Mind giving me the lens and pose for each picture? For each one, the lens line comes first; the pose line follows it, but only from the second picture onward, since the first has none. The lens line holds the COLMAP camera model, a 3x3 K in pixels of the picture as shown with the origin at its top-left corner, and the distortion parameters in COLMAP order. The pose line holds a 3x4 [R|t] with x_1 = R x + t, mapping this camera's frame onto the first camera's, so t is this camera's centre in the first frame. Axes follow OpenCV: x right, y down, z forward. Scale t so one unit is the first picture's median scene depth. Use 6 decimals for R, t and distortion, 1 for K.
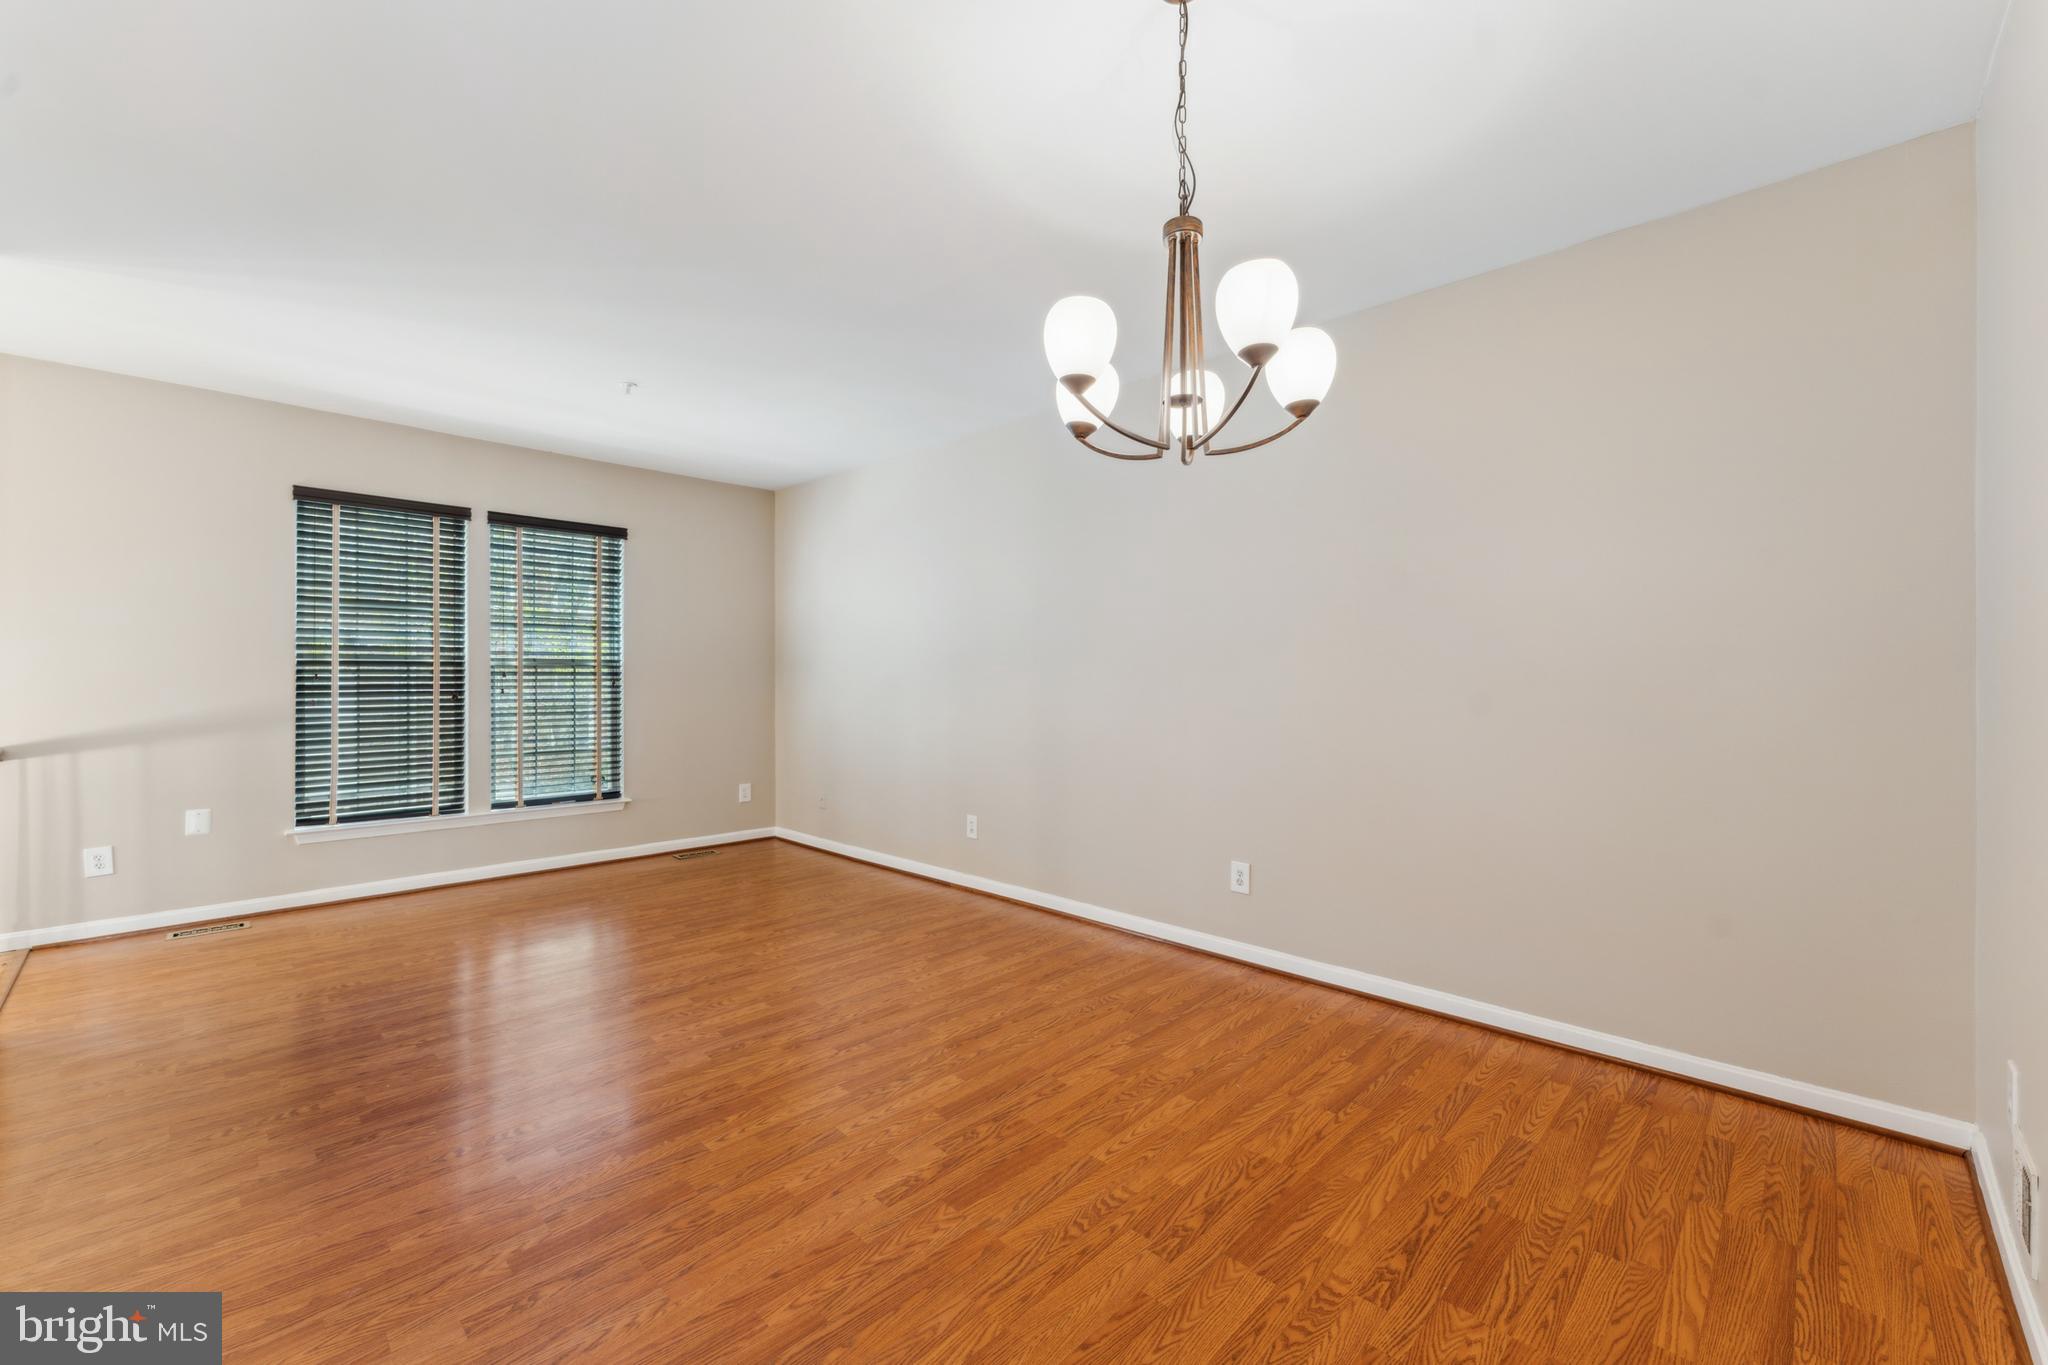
lens RADIAL K [[834.3, 0, 1032.3], [0, 834.3, 679.3], [0, 0, 1]] dist [0.000465, 0.001240]
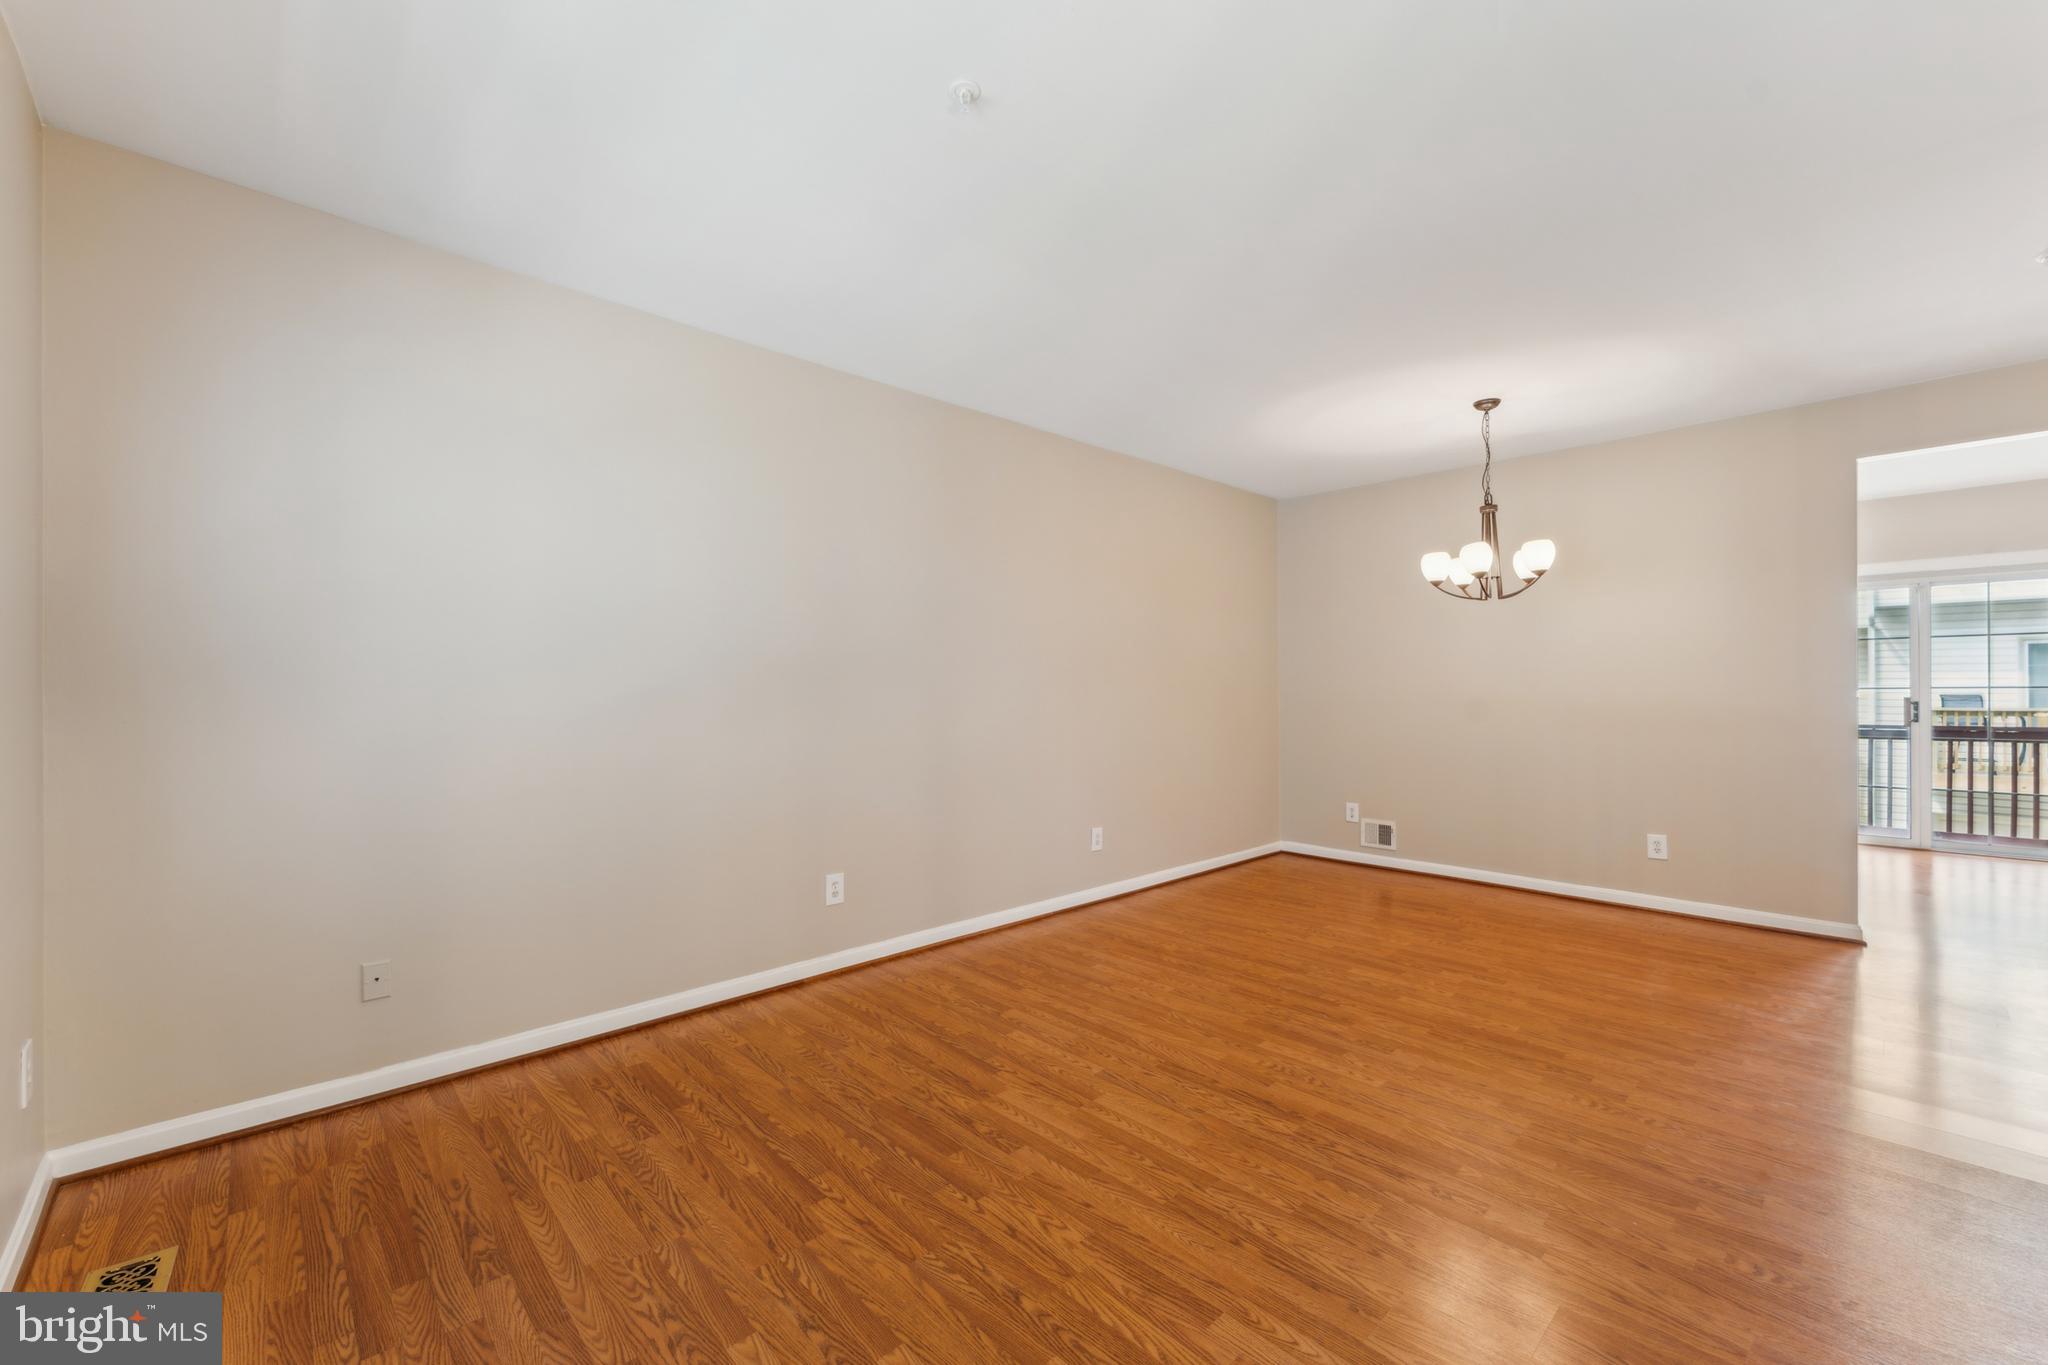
lens RADIAL K [[834.3, 0, 1032.0], [0, 834.3, 686.7], [0, 0, 1]] dist [0.000465, 0.001240]
pose [[0.029721, 0.004750, 0.999547, -0.906693], [0.005508, 0.999973, -0.004916, 0.001246], [-0.999543, 0.005651, 0.029694, 0.891821]]
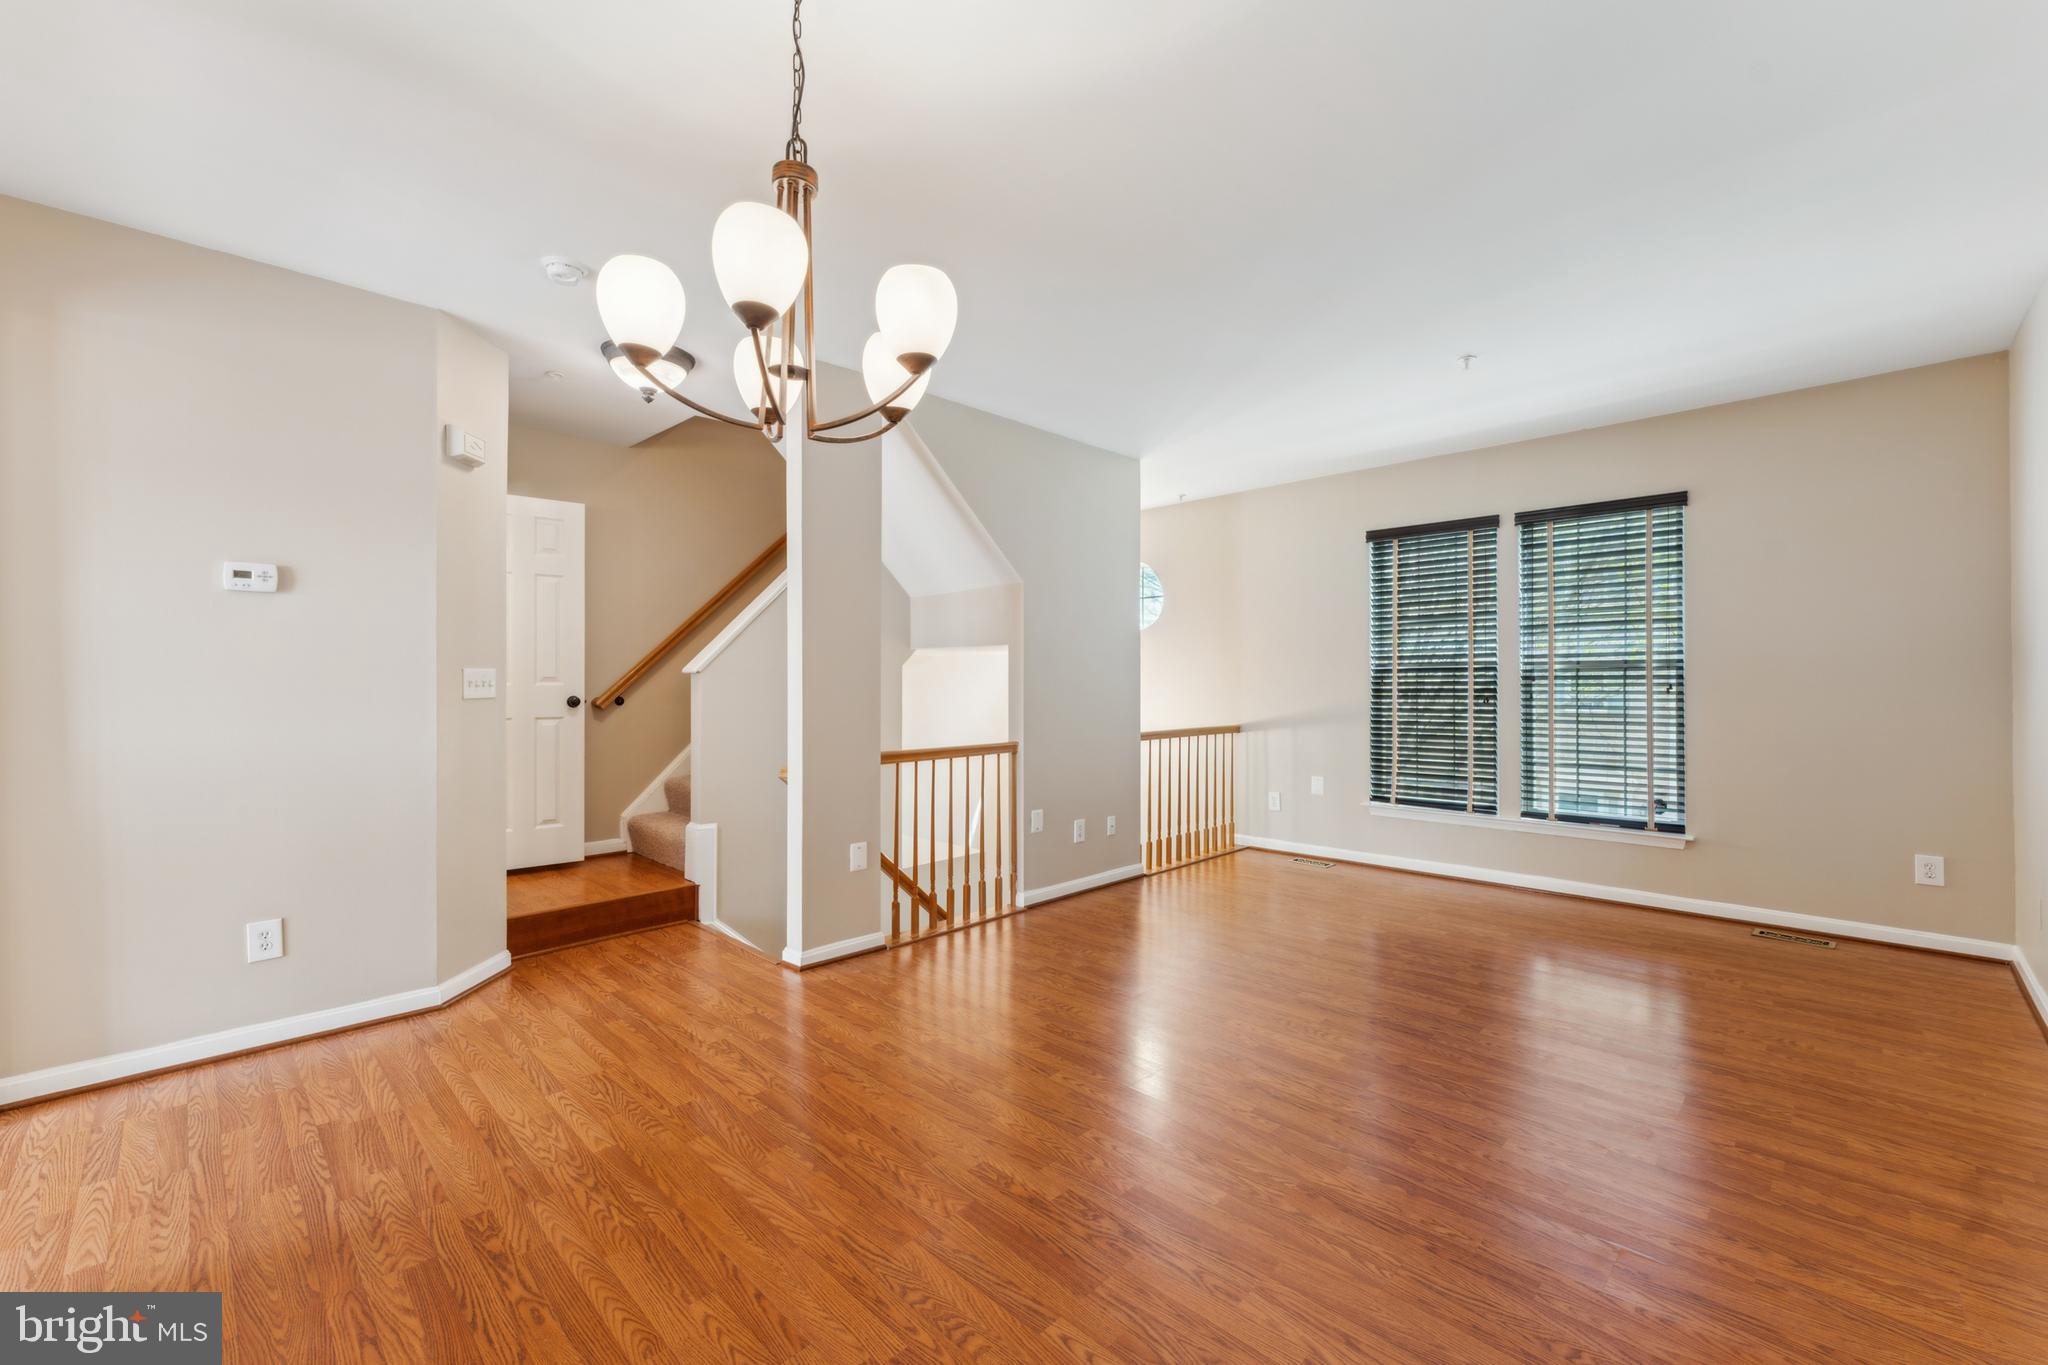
lens RADIAL K [[834.3, 0, 994.5], [0, 834.3, 689.5], [0, 0, 1]] dist [0.000465, 0.001240]
pose [[-0.041269, 0.005662, -0.999132, 0.412493], [0.001526, 0.999983, 0.005604, -0.000001], [0.999147, -0.001294, -0.041277, 0.491269]]
